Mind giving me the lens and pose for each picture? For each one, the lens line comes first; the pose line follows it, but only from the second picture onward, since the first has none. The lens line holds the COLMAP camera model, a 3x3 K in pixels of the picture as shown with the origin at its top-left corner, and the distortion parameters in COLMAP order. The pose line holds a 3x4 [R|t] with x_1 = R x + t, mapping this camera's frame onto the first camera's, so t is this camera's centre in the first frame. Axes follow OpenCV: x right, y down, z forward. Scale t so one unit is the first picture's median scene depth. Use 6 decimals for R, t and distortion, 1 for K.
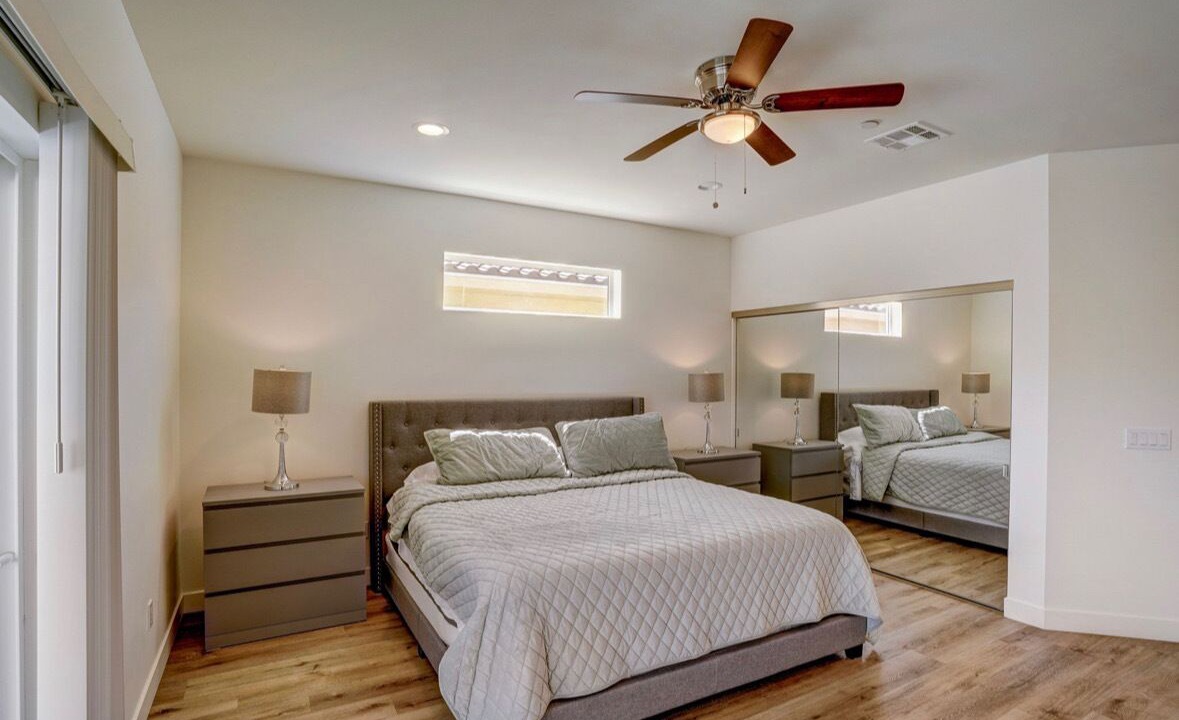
lens RADIAL K [[587.3, 0, 589.5], [0, 587.3, 360.0], [0, 0, 1]] dist [-0.038626, 0.001474]
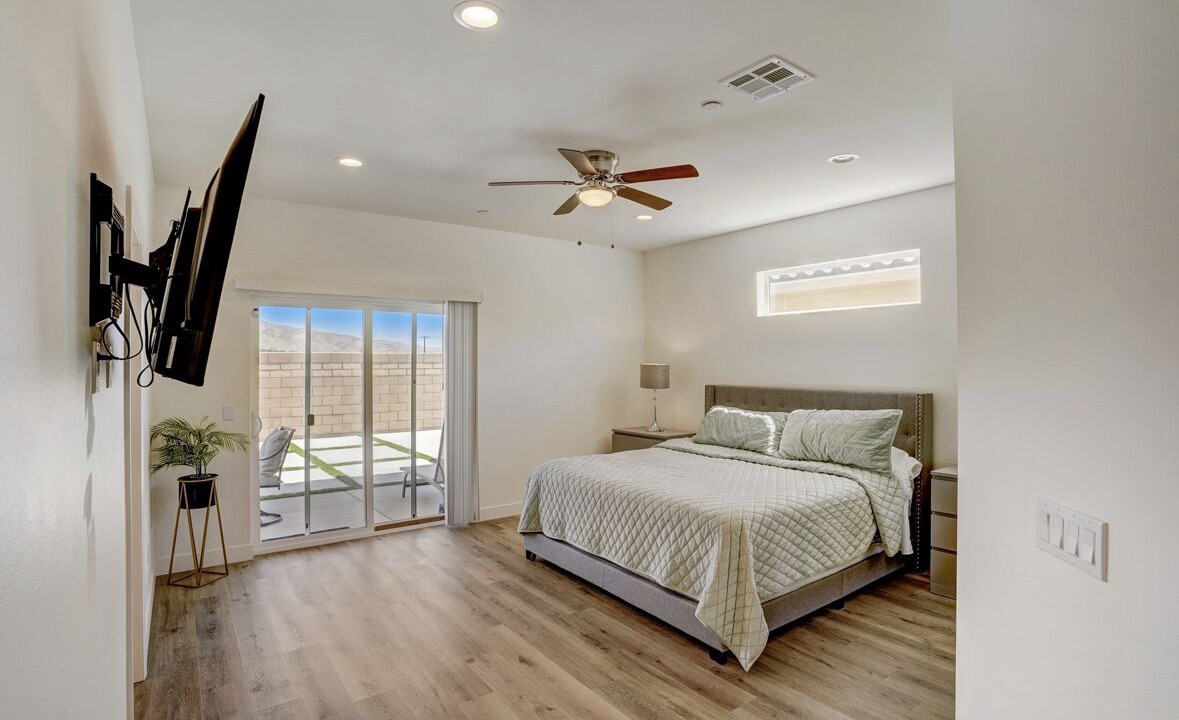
lens RADIAL K [[560.1, 0, 589.5], [0, 560.1, 360.0], [0, 0, 1]] dist [0.000387, 0.000010]
pose [[0.140875, -0.004349, -0.990018, 0.935425], [0.017396, 0.999847, -0.001917, 0.006939], [0.989875, -0.016952, 0.140929, 0.458870]]
